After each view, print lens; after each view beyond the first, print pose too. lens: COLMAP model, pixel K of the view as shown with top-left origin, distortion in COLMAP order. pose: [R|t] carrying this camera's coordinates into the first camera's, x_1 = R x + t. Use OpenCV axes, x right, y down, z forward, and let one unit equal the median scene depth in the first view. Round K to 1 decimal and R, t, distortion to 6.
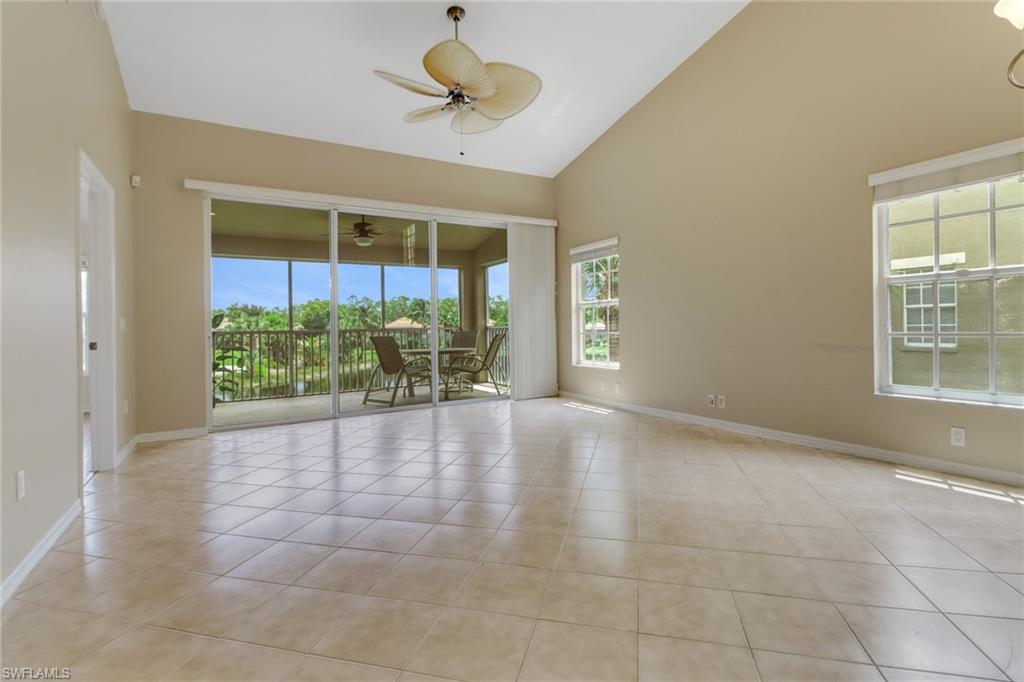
lens RADIAL K [[490.6, 0, 509.3], [0, 490.6, 329.6], [0, 0, 1]] dist [0.014345, -0.007285]
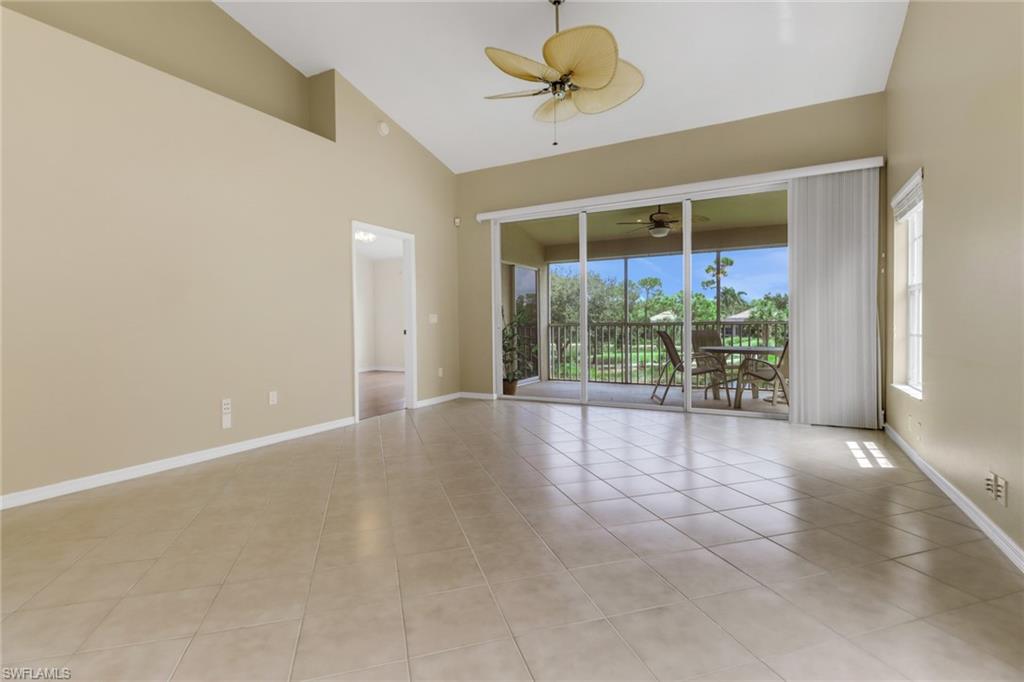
lens RADIAL K [[490.6, 0, 506.5], [0, 490.6, 322.6], [0, 0, 1]] dist [0.014345, -0.007285]
pose [[0.517062, 0.010969, -0.855878, 0.431504], [-0.004012, 0.999938, 0.010391, -0.011039], [0.855939, -0.001939, 0.517074, 0.266737]]
